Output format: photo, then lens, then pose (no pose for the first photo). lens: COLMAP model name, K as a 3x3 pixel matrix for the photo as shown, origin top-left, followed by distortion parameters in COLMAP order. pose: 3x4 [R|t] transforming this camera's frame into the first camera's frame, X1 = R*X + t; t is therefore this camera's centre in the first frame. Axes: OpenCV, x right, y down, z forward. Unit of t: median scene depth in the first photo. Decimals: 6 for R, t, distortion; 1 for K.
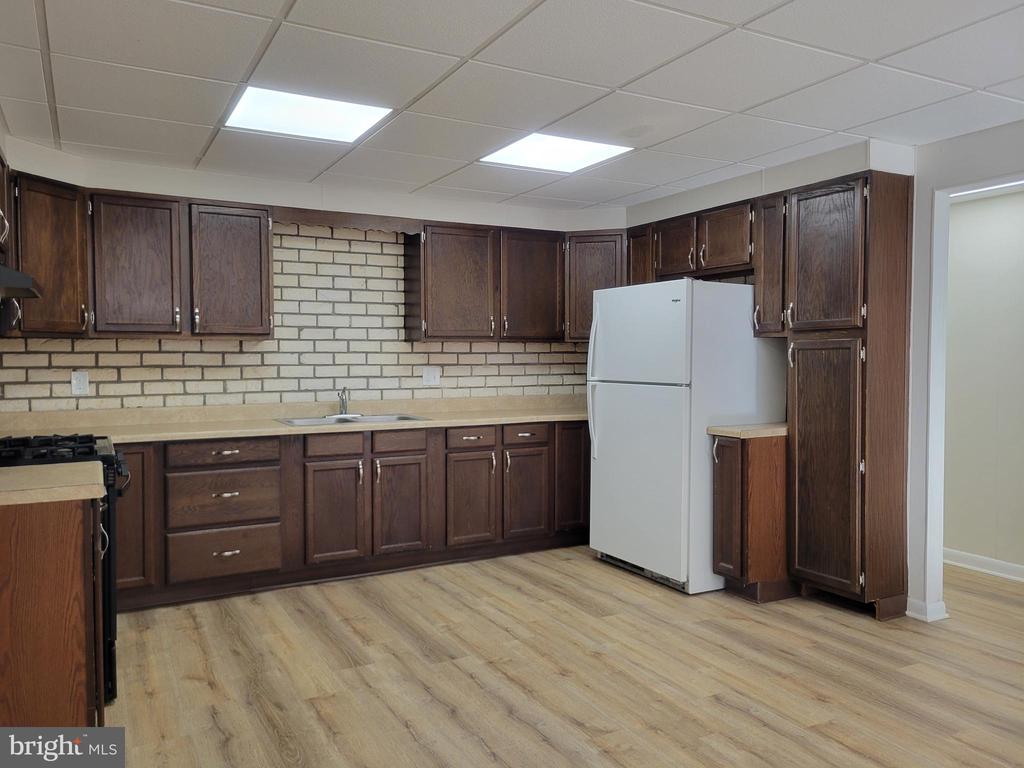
lens RADIAL K [[776.8, 0, 513.4], [0, 776.8, 380.5], [0, 0, 1]] dist [0.048949, -0.026239]
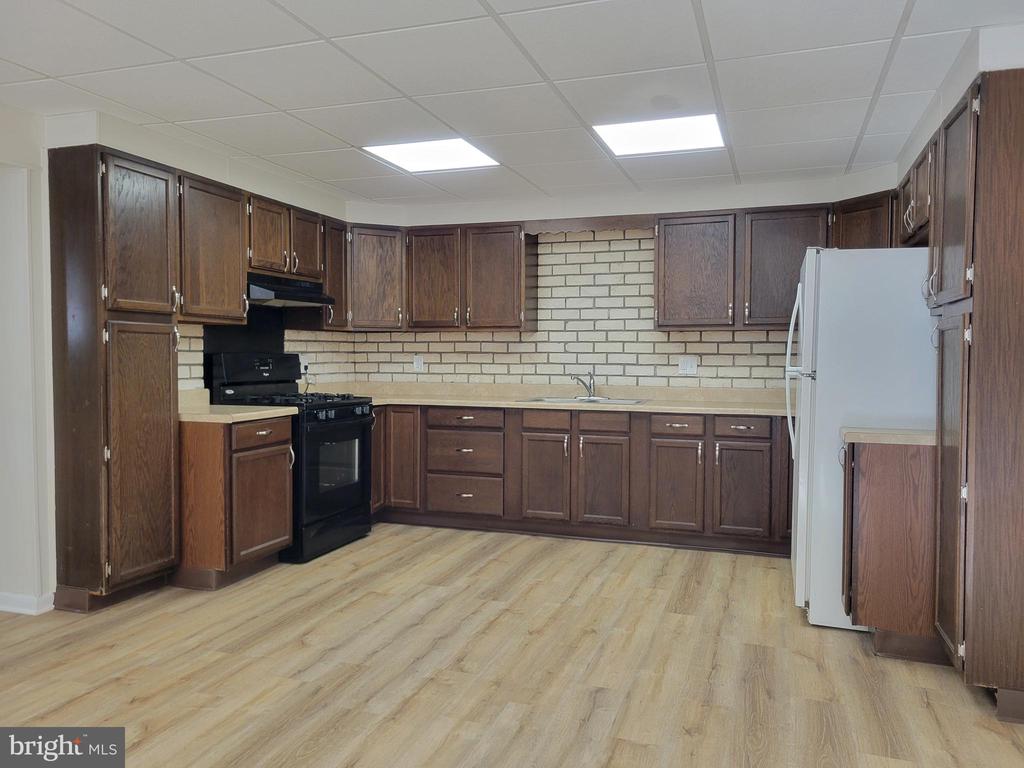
lens RADIAL K [[776.8, 0, 516.5], [0, 776.8, 383.7], [0, 0, 1]] dist [0.048949, -0.026239]
pose [[0.667090, 0.034362, -0.744184, 0.627152], [-0.031615, 0.999342, 0.017804, 0.009468], [0.744306, 0.011651, 0.667738, 0.193713]]
